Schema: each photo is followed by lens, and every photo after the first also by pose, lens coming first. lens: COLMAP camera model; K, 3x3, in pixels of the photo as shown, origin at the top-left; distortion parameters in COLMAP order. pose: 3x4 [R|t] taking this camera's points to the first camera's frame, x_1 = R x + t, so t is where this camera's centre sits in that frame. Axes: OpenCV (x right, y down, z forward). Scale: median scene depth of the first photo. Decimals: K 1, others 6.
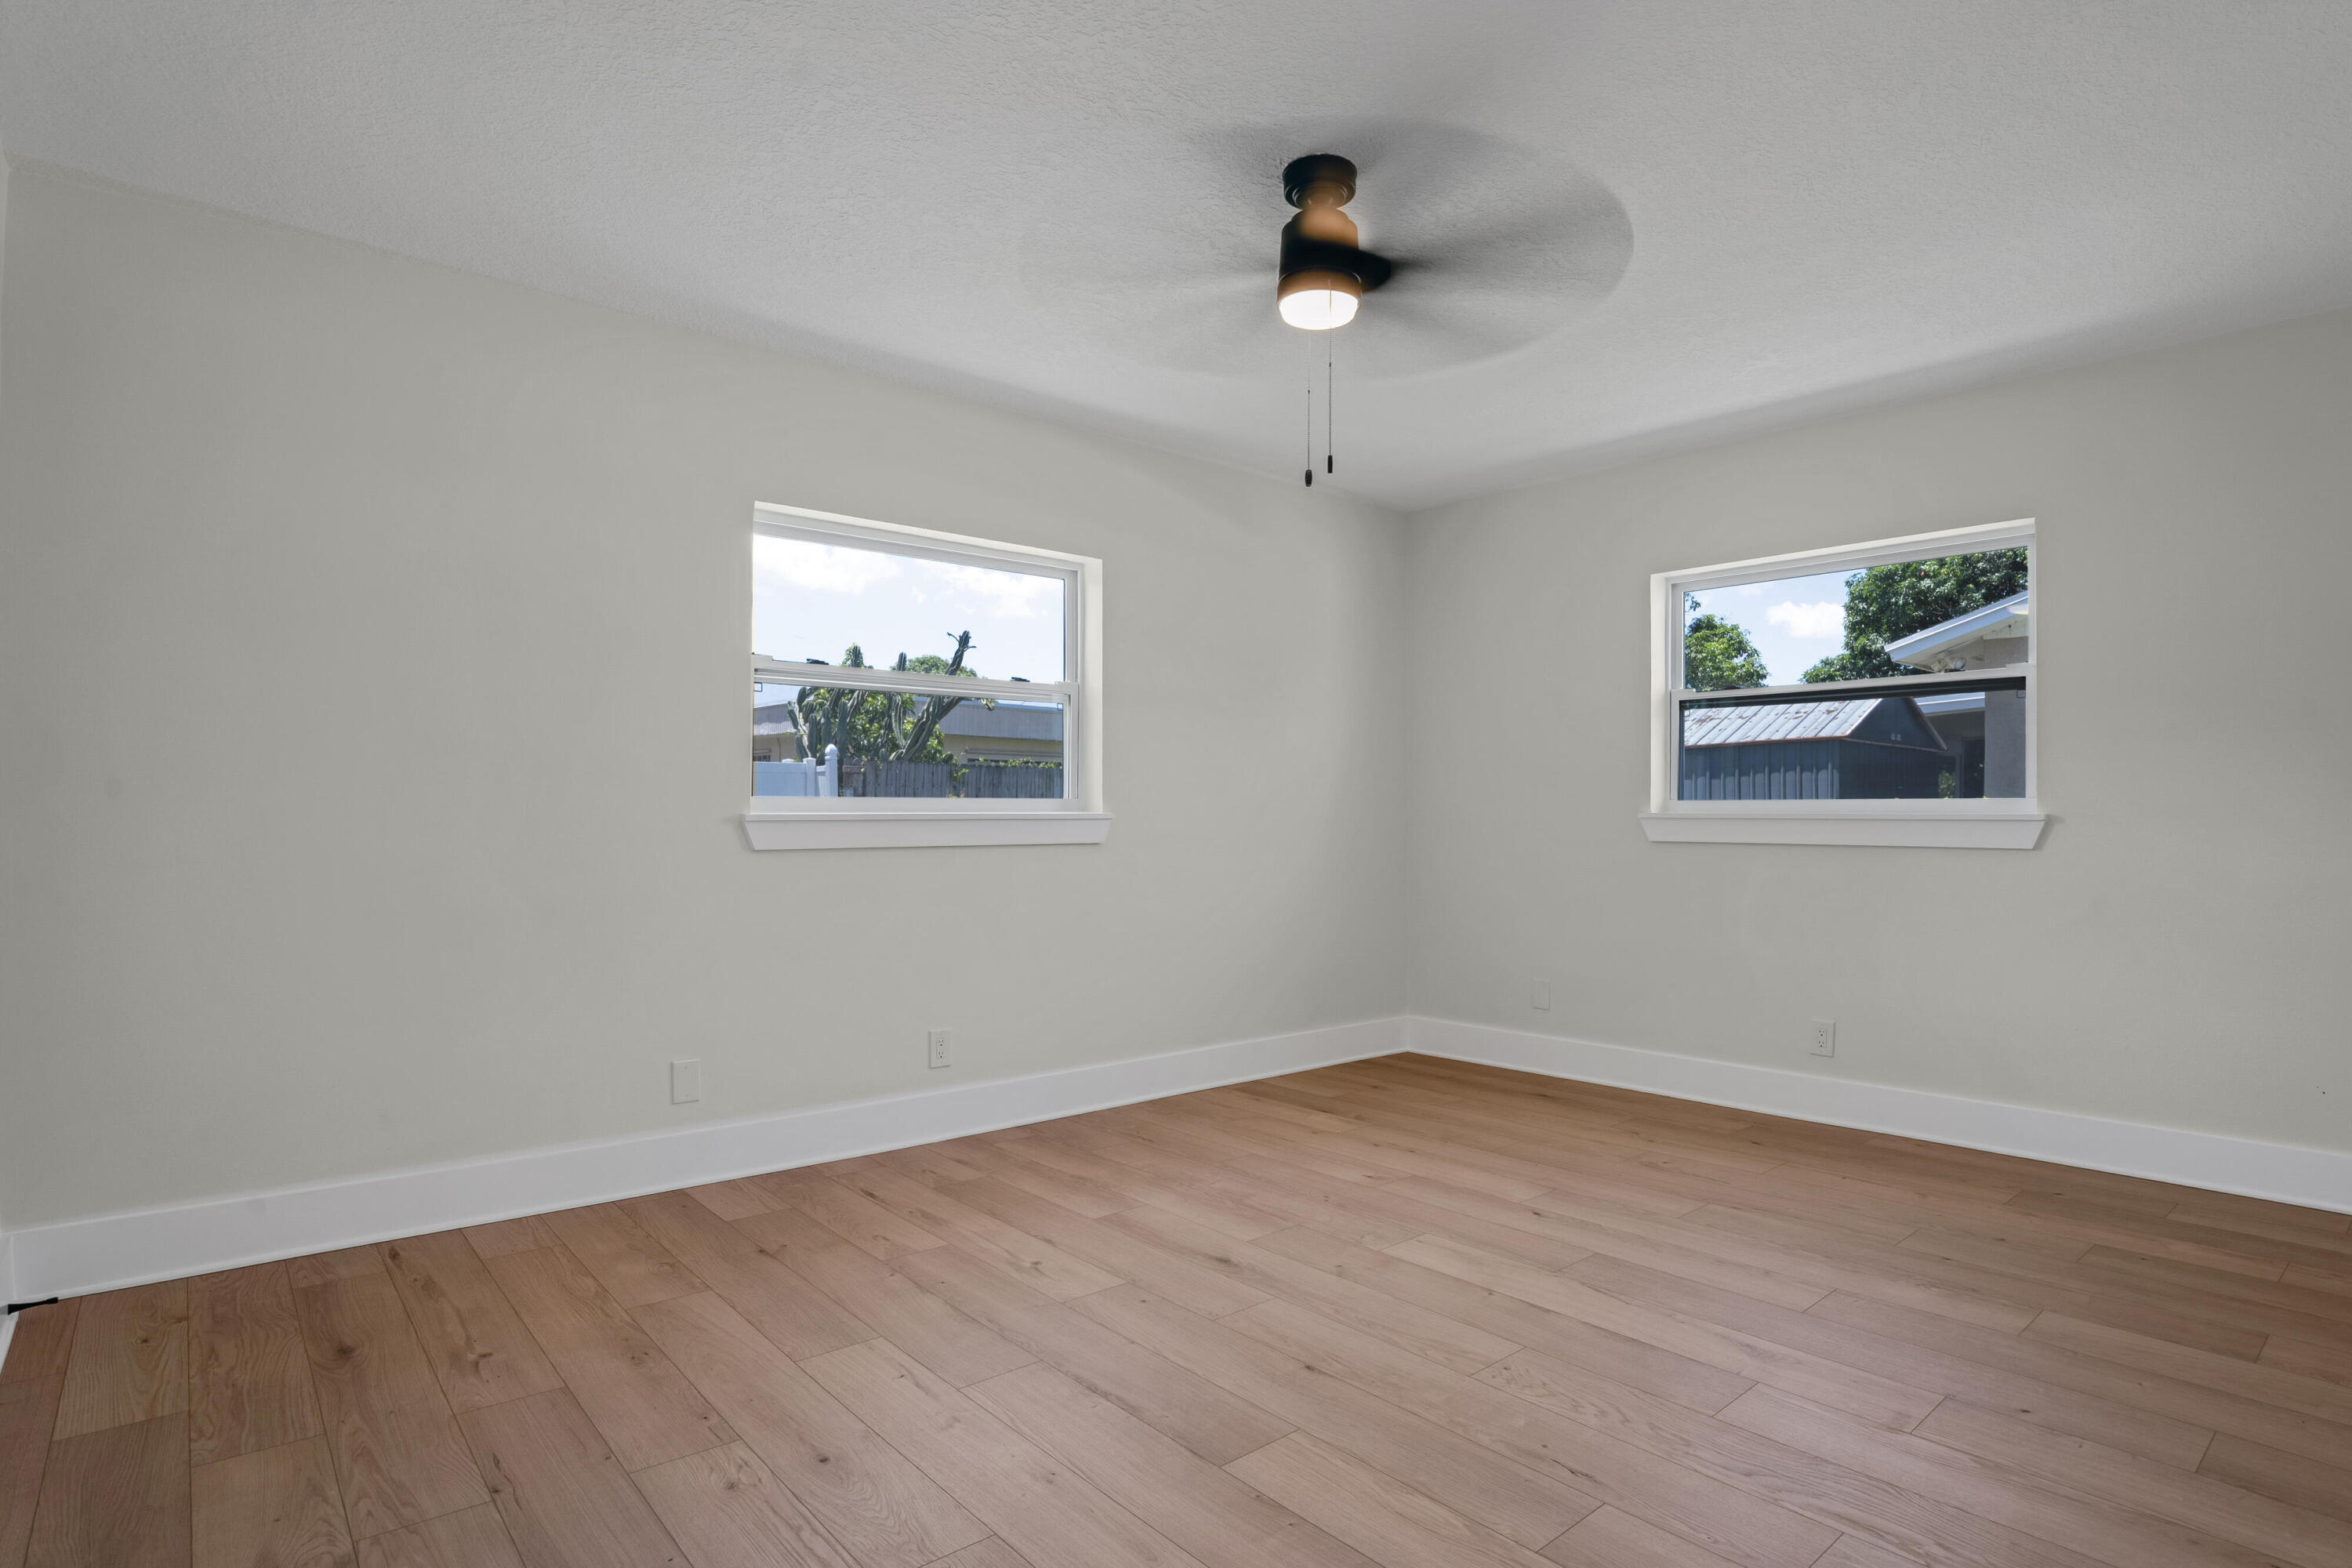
lens RADIAL K [[1189.3, 0, 1168.5], [0, 1189.3, 772.4], [0, 0, 1]] dist [-0.065428, 0.014251]
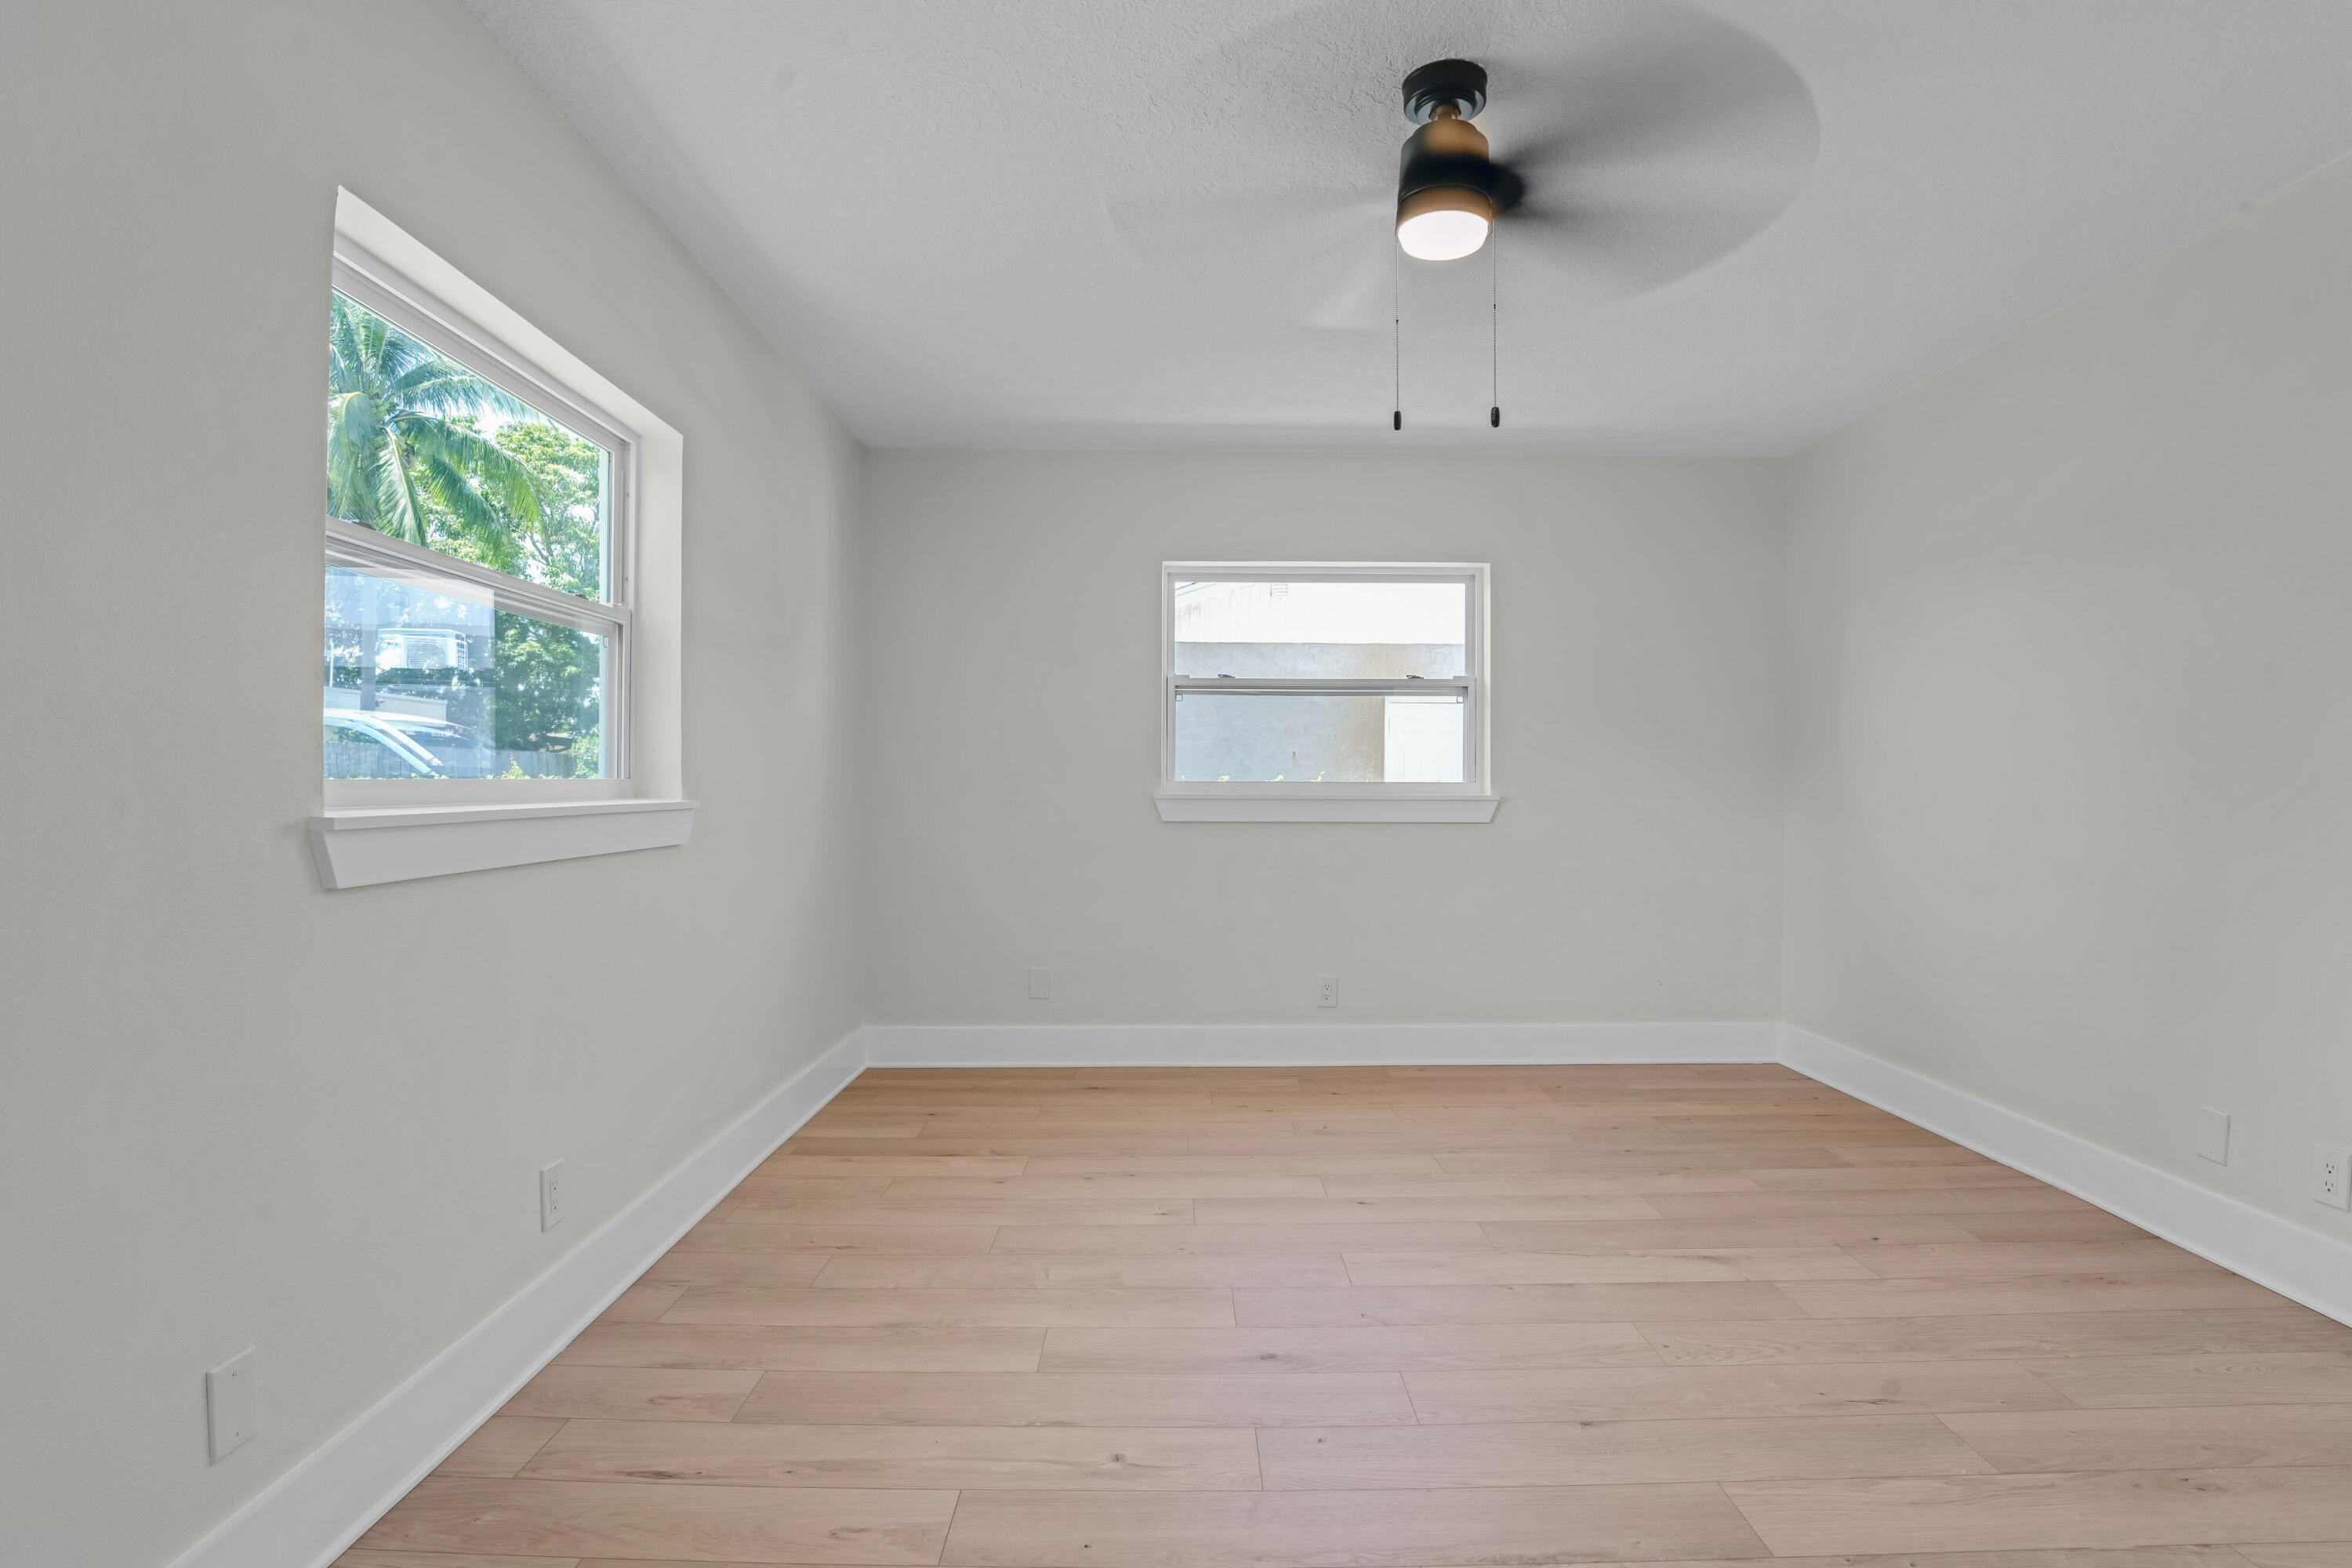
lens RADIAL K [[1189.3, 0, 1168.5], [0, 1189.3, 772.4], [0, 0, 1]] dist [-0.065428, 0.014251]
pose [[0.653309, 0.006375, 0.757065, -0.510525], [-0.026614, 0.999540, 0.014549, 0.001197], [-0.756624, -0.029653, 0.653178, 0.446705]]
